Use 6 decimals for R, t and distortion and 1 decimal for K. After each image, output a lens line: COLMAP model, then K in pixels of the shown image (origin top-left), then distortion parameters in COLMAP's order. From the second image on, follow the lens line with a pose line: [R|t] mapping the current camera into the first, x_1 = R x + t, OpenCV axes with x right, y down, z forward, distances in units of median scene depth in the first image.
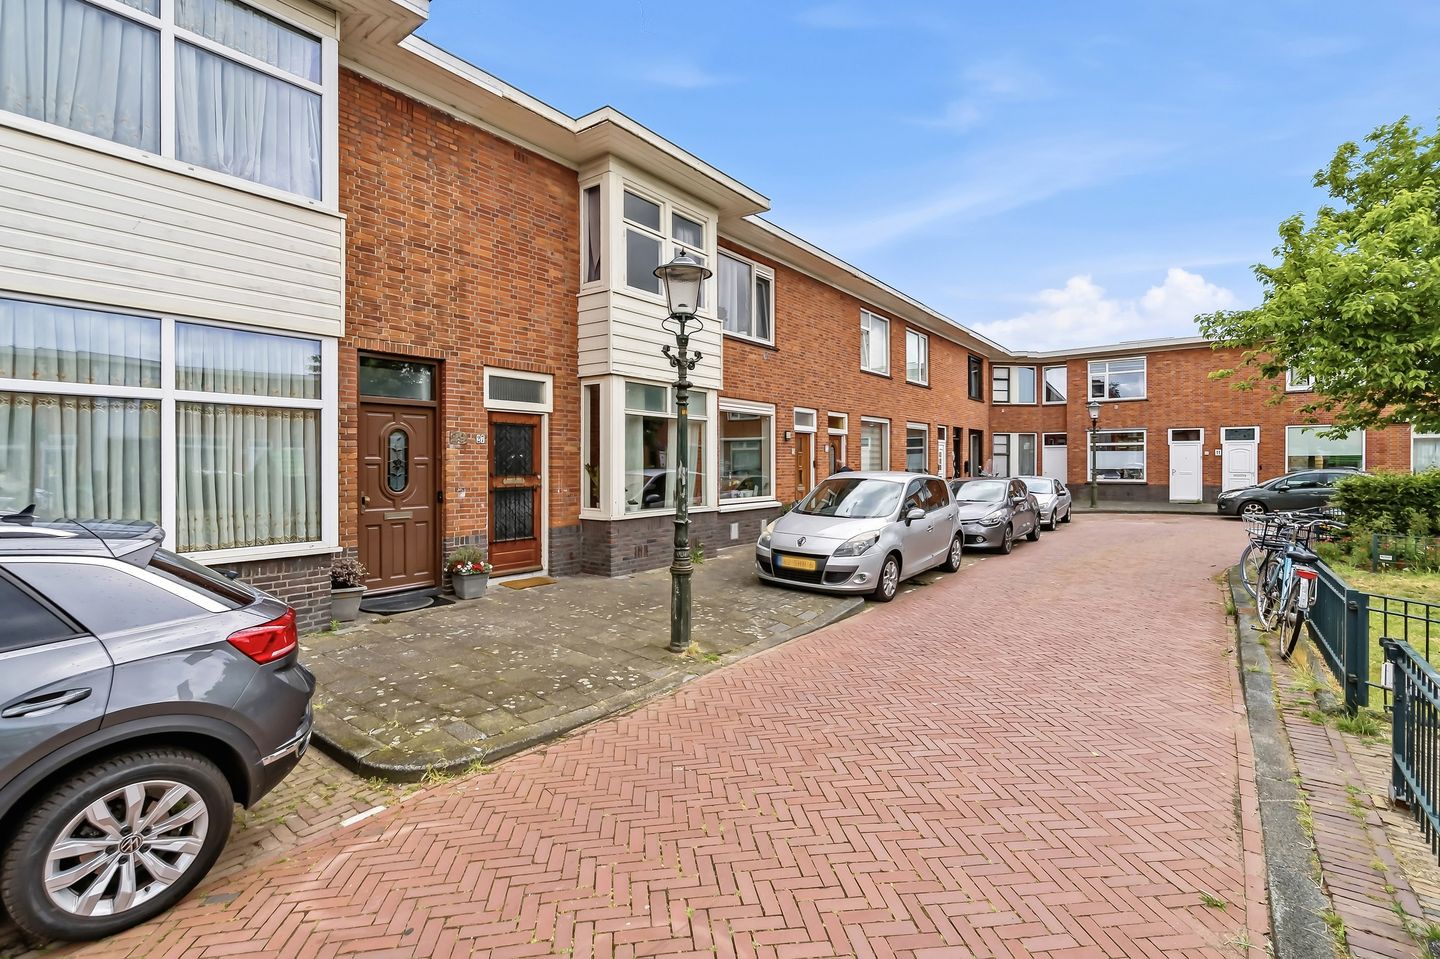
lens RADIAL K [[635.7, 0, 714.9], [0, 635.7, 464.7], [0, 0, 1]] dist [-0.000931, -0.000345]
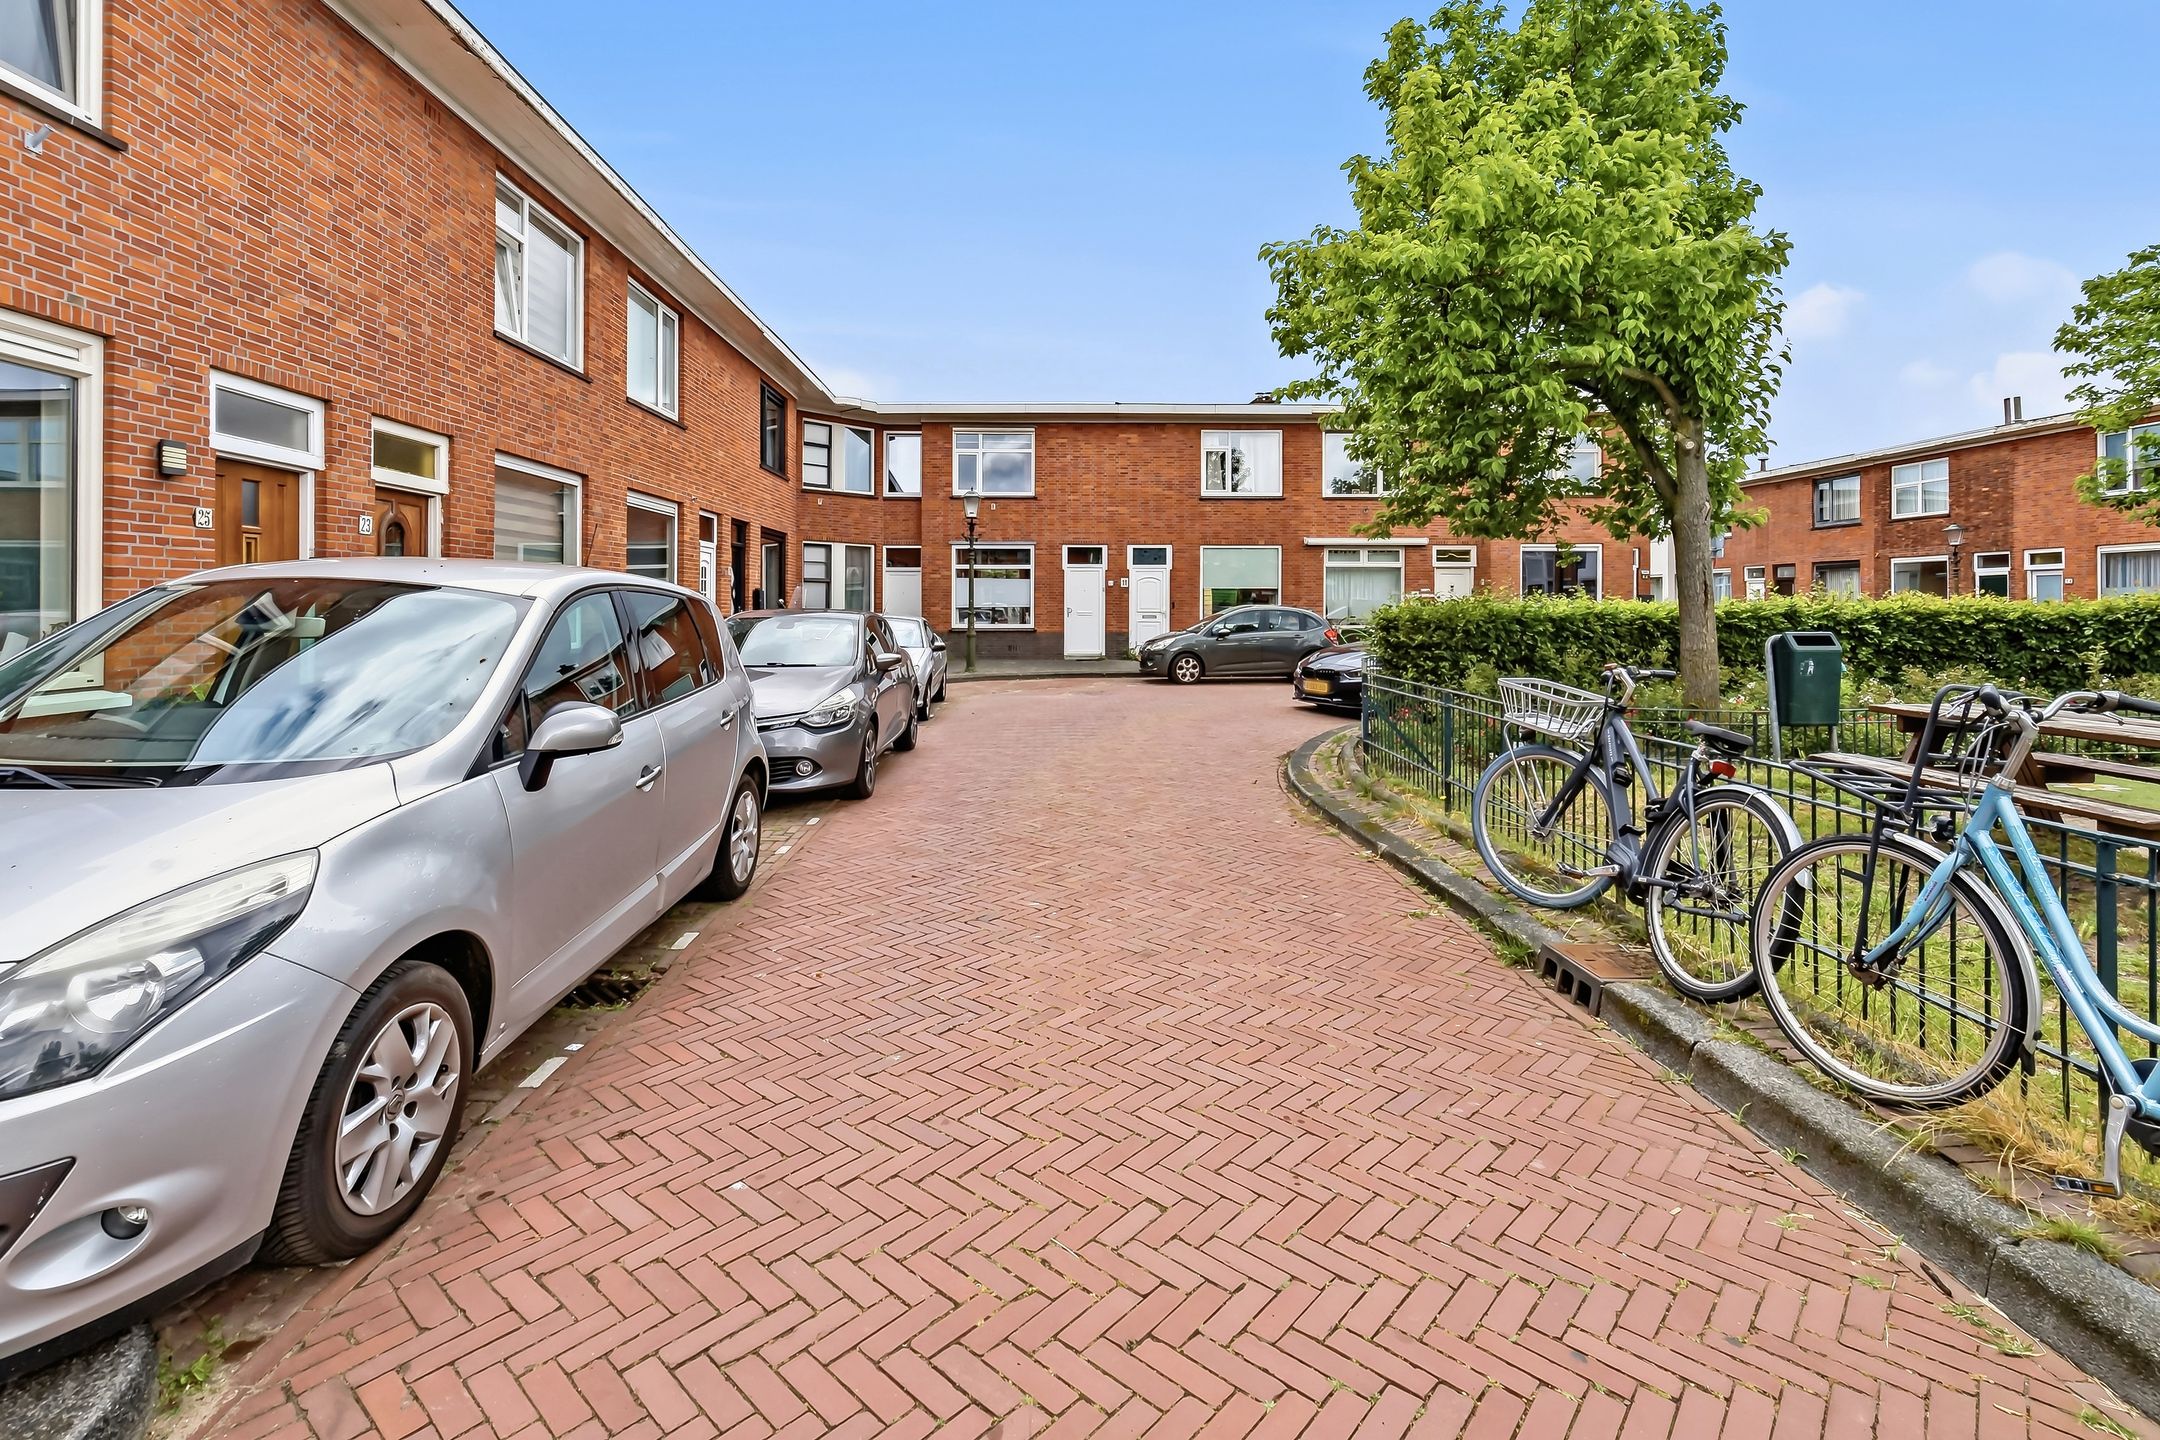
lens RADIAL K [[1006.0, 0, 1074.9], [0, 1006.0, 603.1], [0, 0, 1]] dist [-0.003369, -0.000631]
pose [[0.770735, 0.009254, 0.637088, 0.083308], [-0.003993, 0.999945, -0.009694, 0.013262], [-0.637143, 0.004928, 0.770730, 0.227527]]
